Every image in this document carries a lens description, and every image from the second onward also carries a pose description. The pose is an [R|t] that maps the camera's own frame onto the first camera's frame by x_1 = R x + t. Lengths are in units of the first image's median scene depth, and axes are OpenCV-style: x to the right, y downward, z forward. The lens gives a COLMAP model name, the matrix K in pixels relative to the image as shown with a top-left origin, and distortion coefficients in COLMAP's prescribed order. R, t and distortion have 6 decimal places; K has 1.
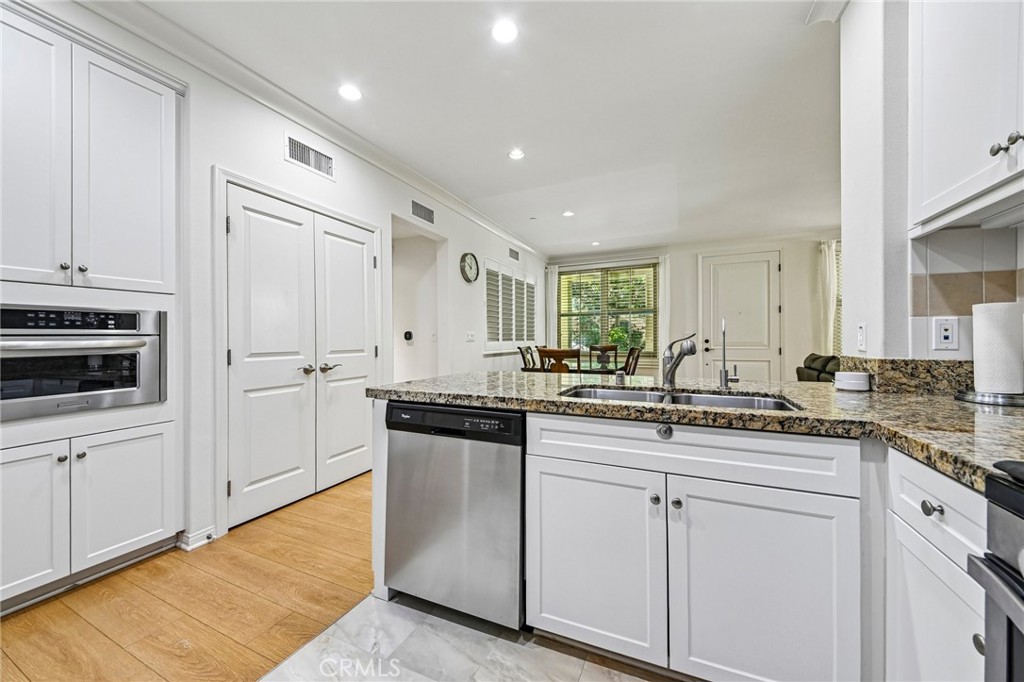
lens RADIAL K [[369.3, 0, 513.7], [0, 369.3, 346.3], [0, 0, 1]] dist [0.010968, -0.000058]
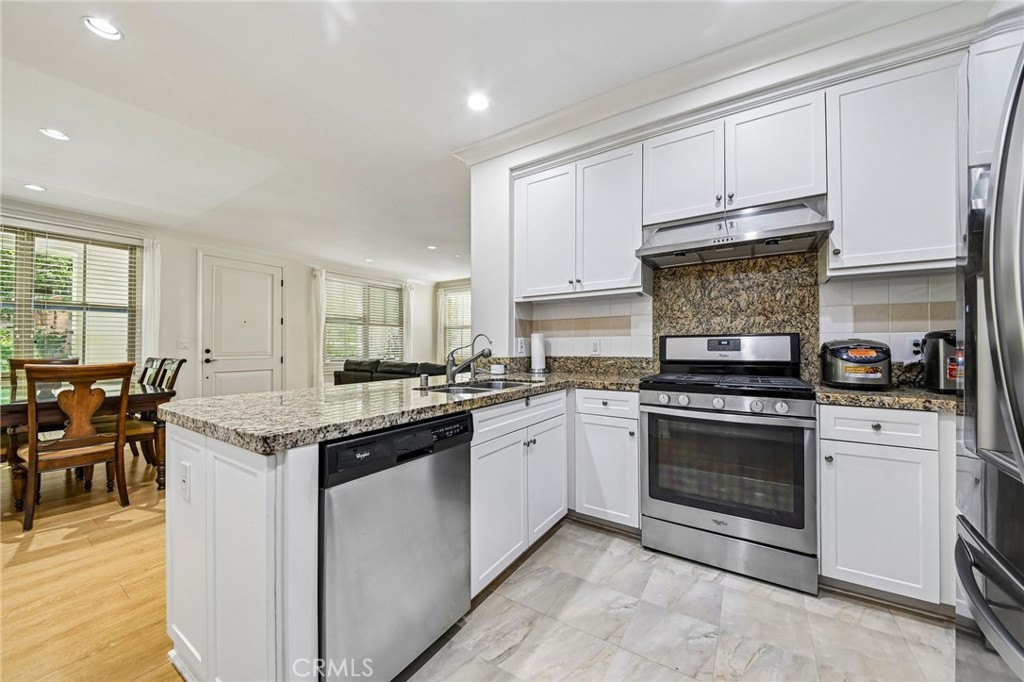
lens RADIAL K [[369.3, 0, 515.8], [0, 369.3, 339.2], [0, 0, 1]] dist [0.010968, -0.000058]
pose [[0.154473, 0.024401, 0.987696, -1.002119], [0.020779, 0.999394, -0.027940, -0.007953], [-0.987778, 0.024839, 0.153873, 0.622052]]
